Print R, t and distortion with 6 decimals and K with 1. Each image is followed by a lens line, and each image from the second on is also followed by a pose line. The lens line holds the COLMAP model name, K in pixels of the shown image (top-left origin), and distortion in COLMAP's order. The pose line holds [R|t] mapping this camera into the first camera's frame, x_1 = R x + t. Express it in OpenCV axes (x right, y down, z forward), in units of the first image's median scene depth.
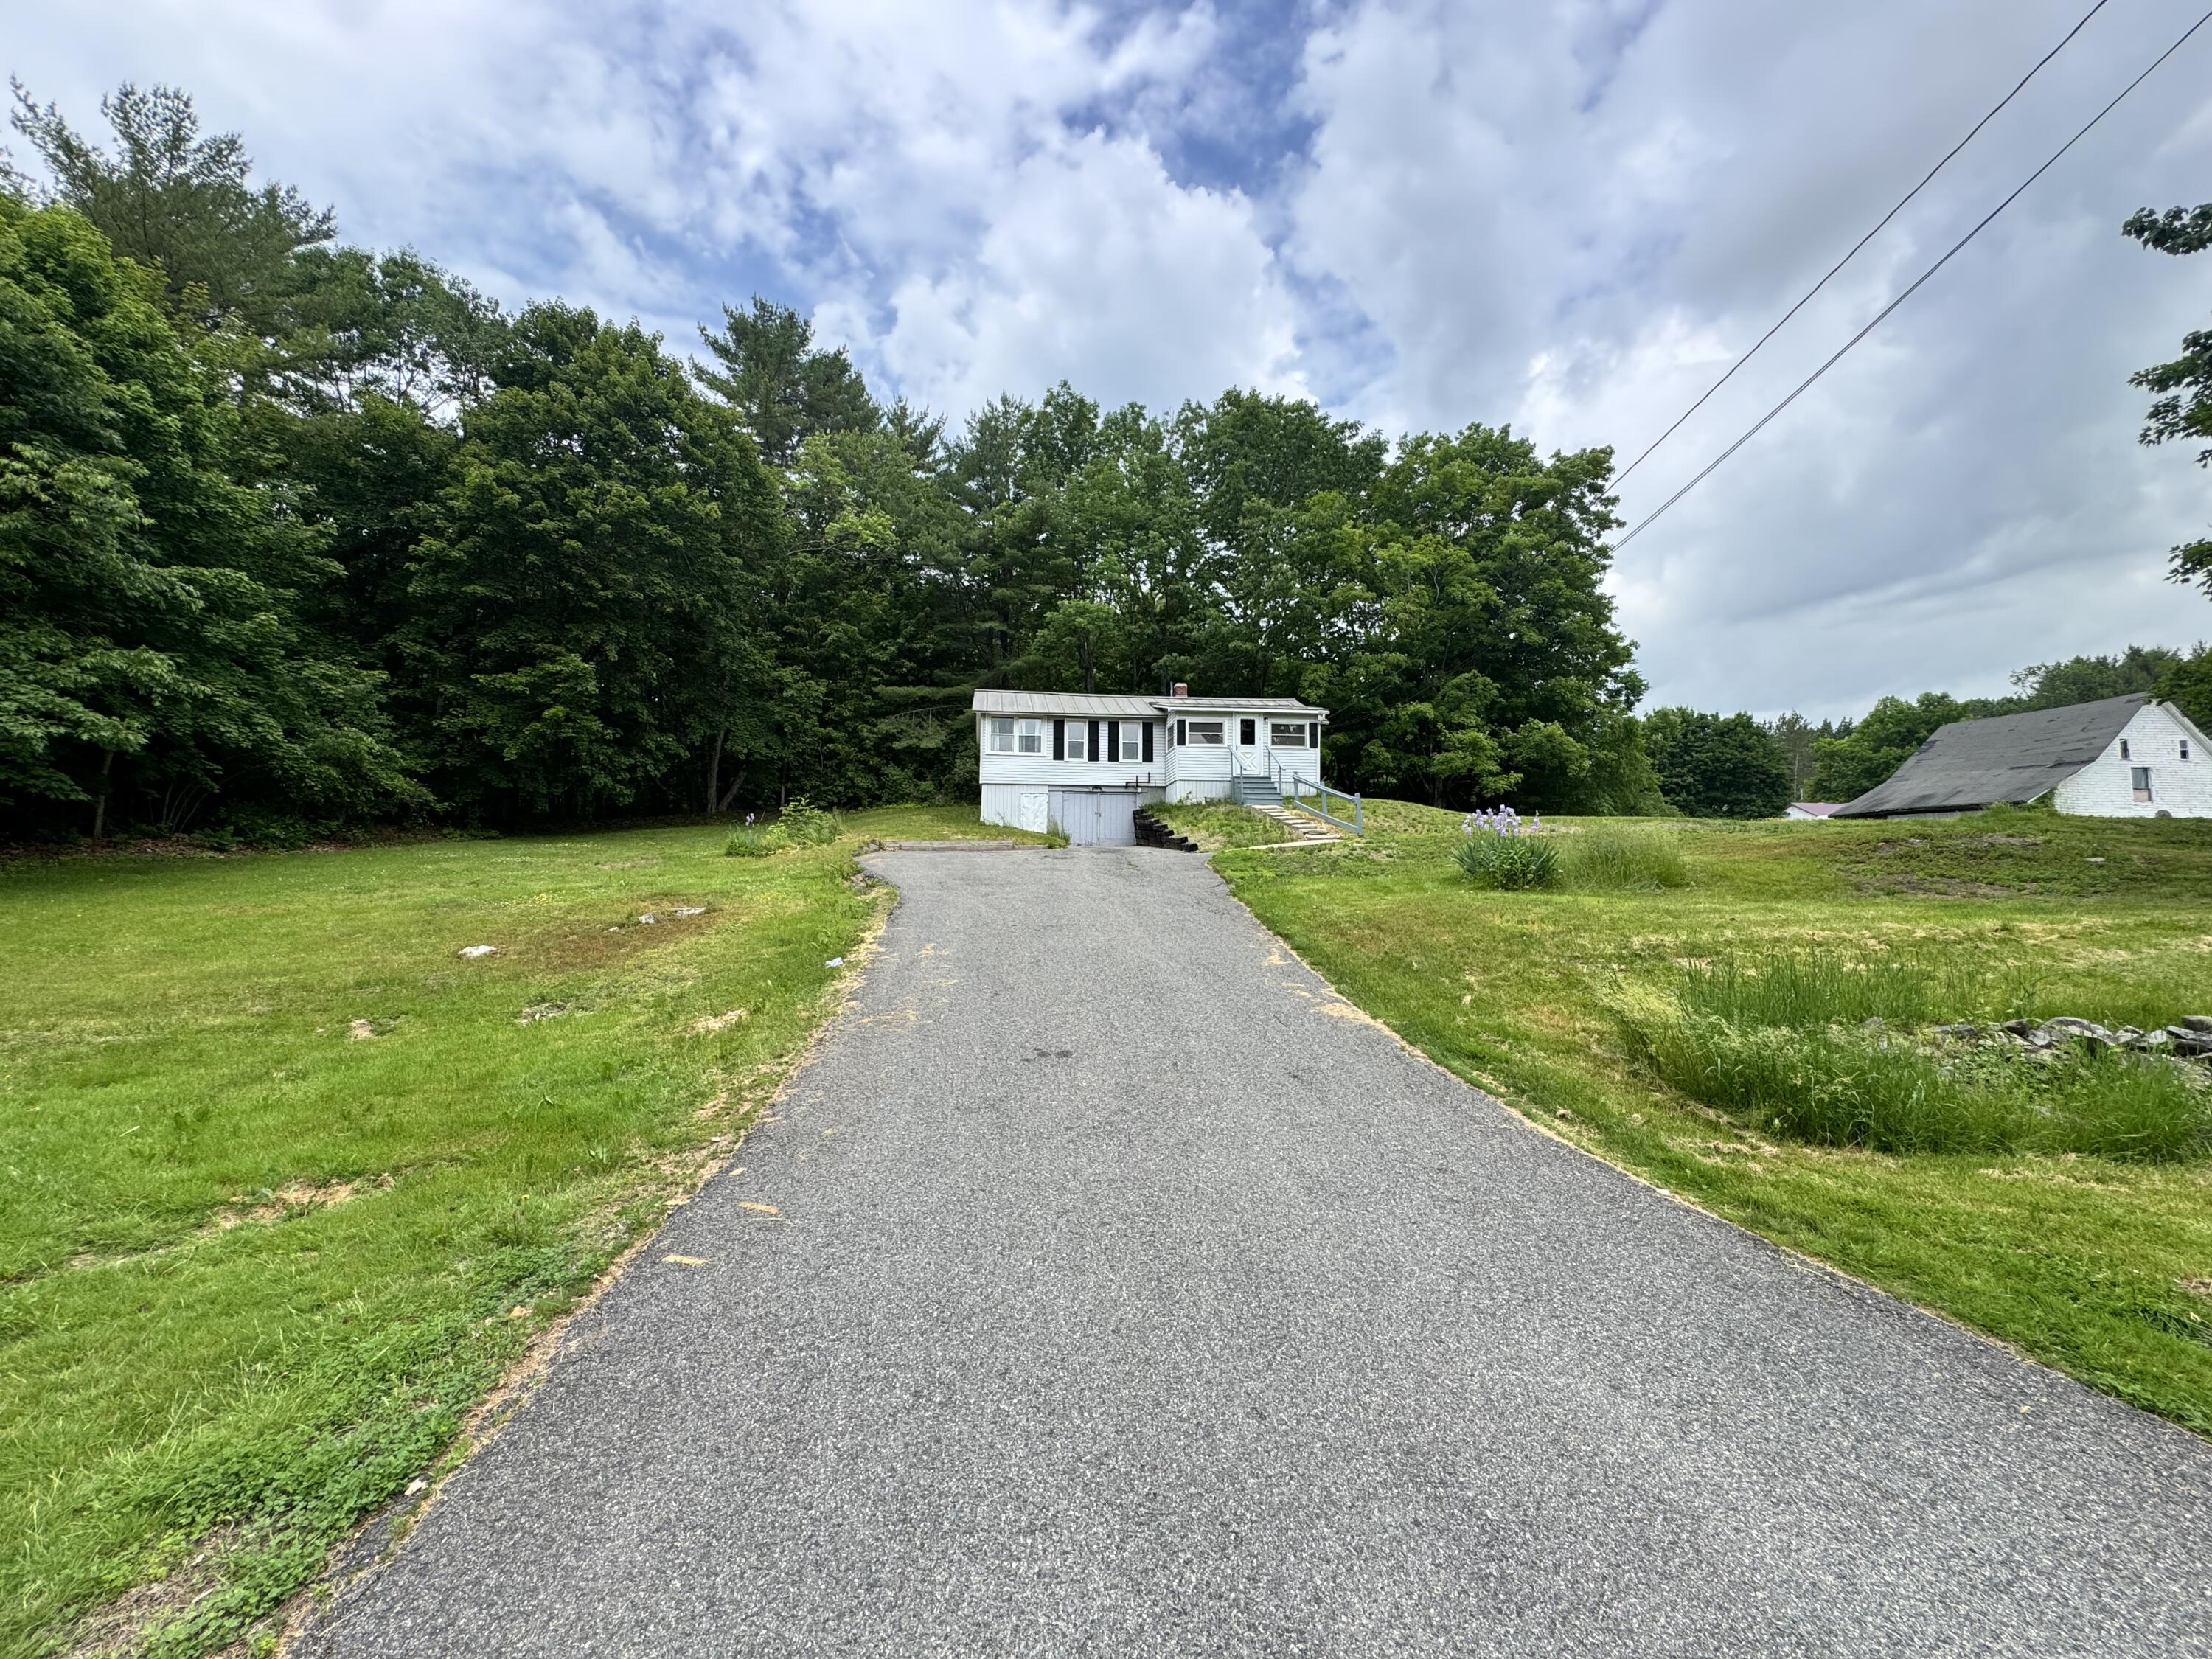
lens RADIAL K [[883.4, 0, 1106.0], [0, 883.4, 829.5], [0, 0, 1]] dist [-0.001819, 0.000041]
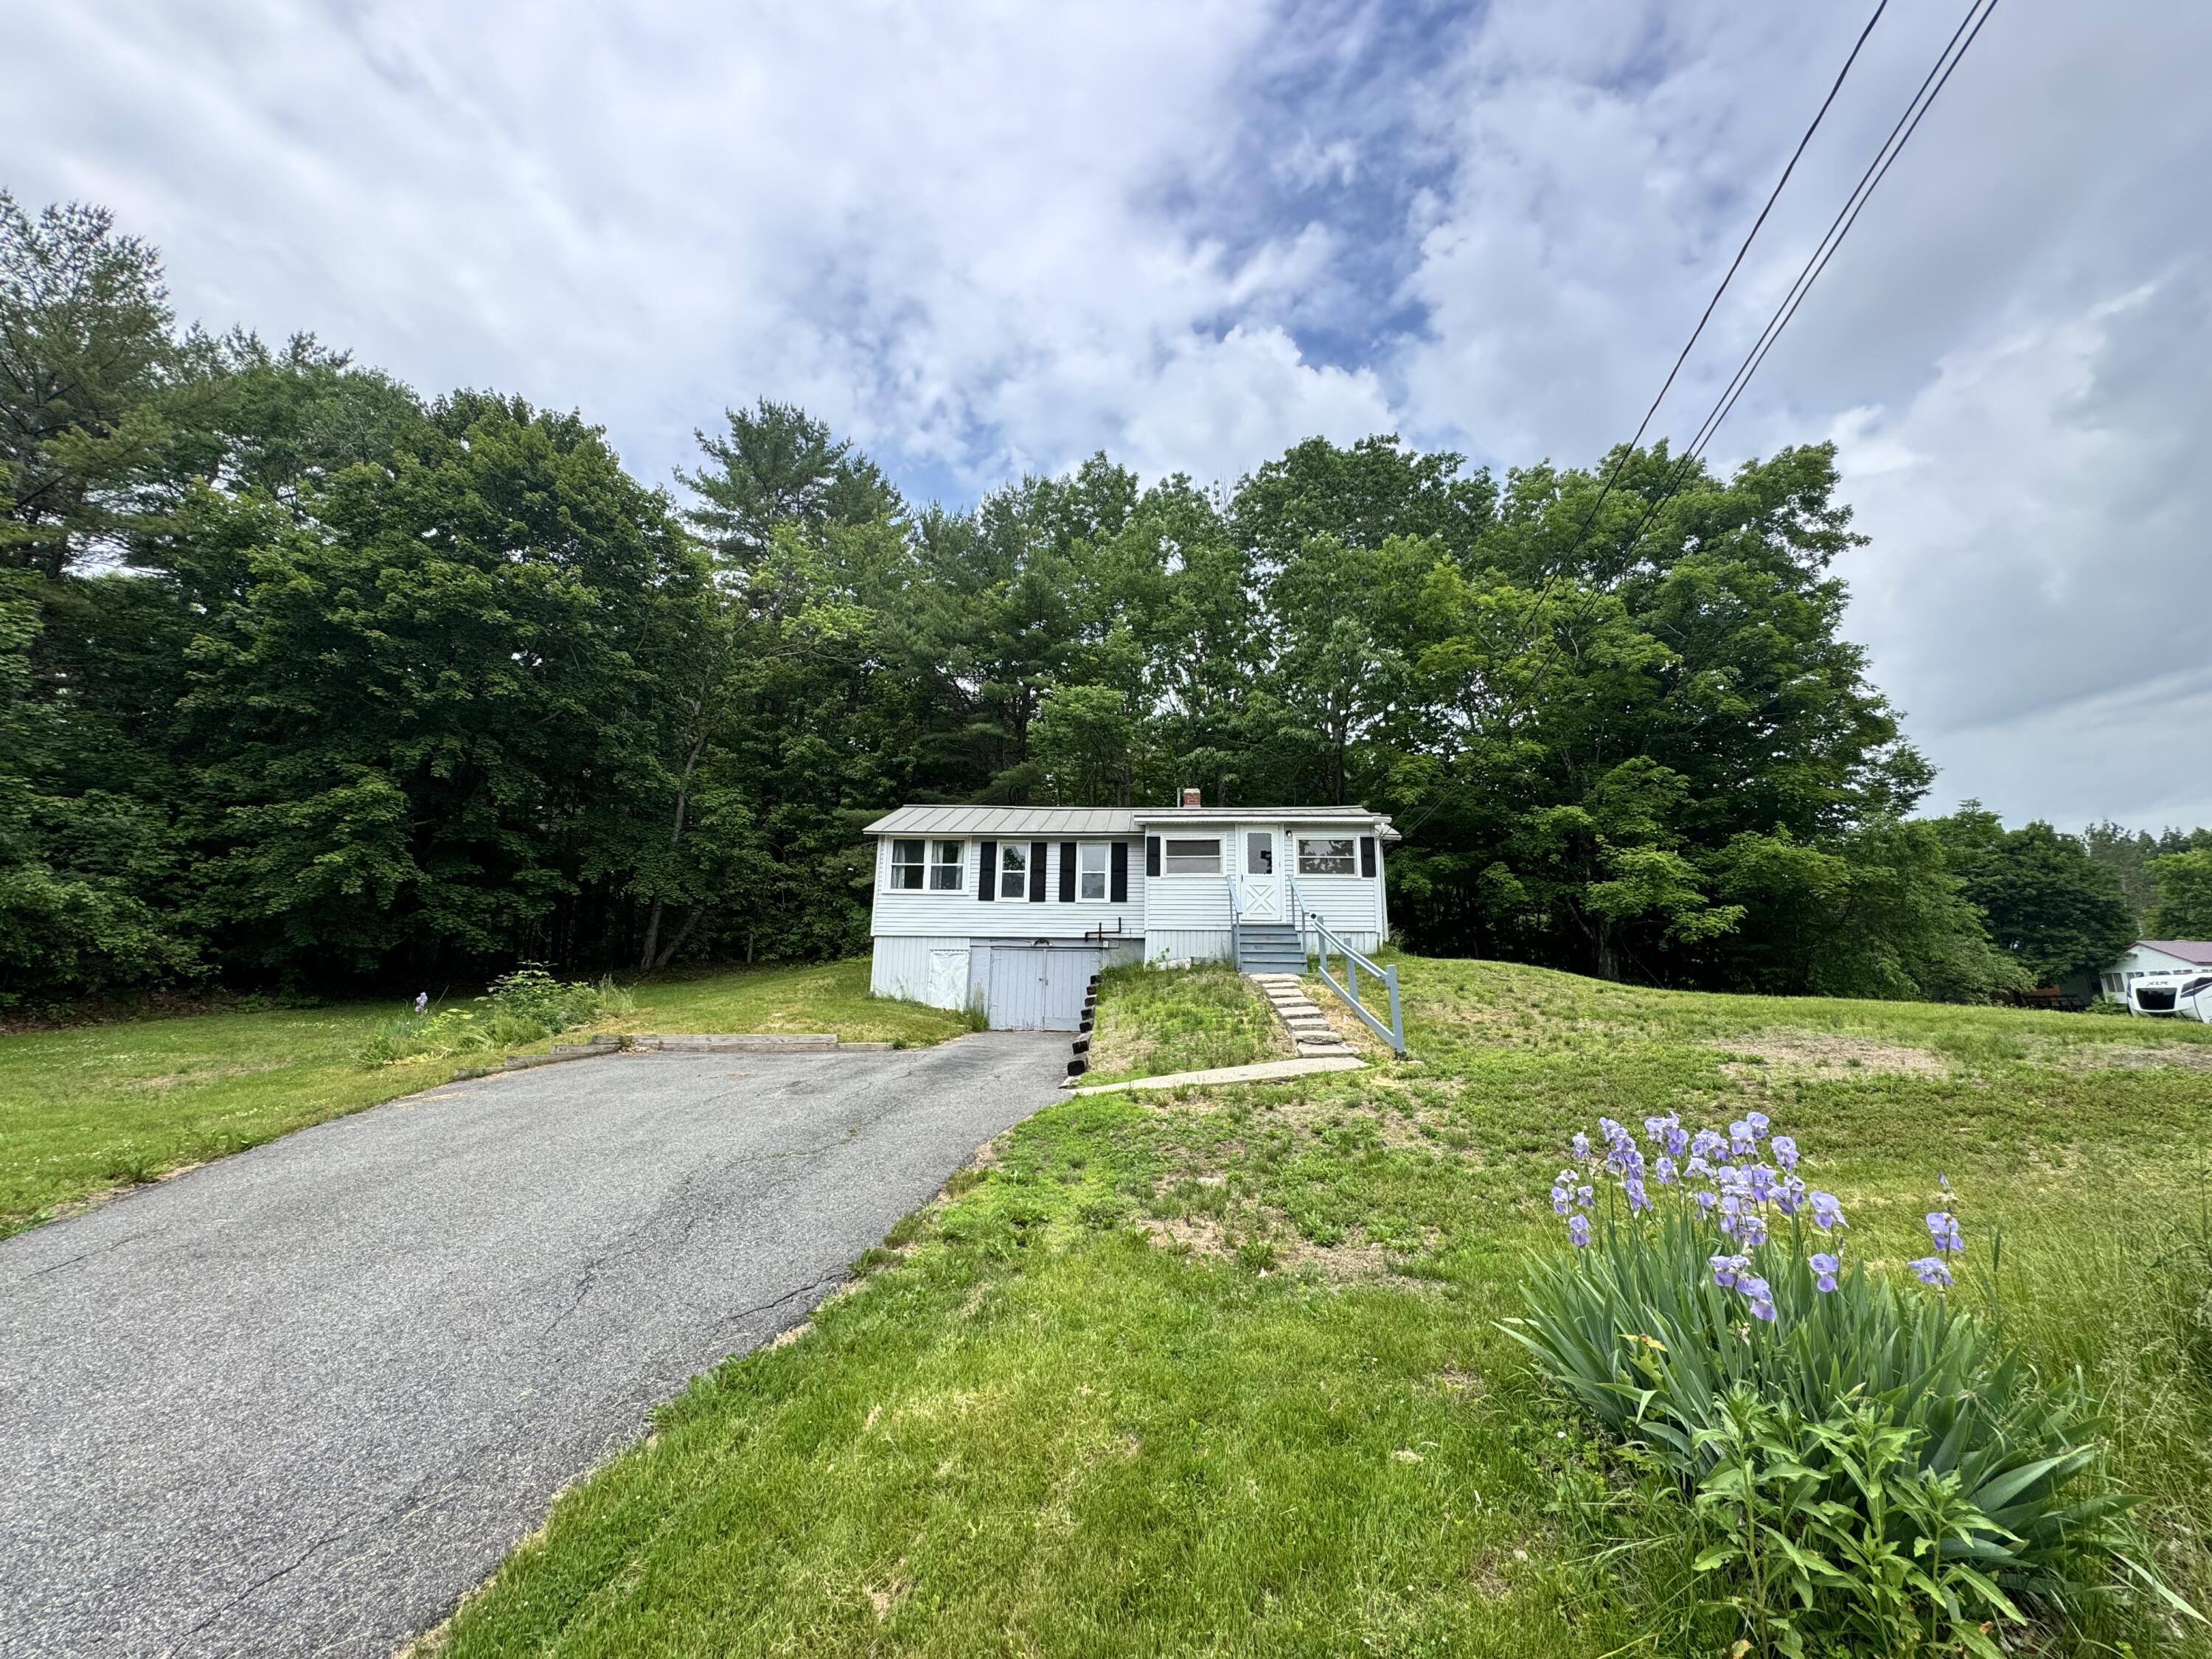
lens RADIAL K [[807.8, 0, 1106.0], [0, 807.8, 829.5], [0, 0, 1]] dist [0.000563, 0.000031]
pose [[0.981398, -0.026275, -0.190179, 0.128093], [-0.002329, 0.988889, -0.148641, -0.032767], [0.191971, 0.146319, 0.970432, 0.329460]]
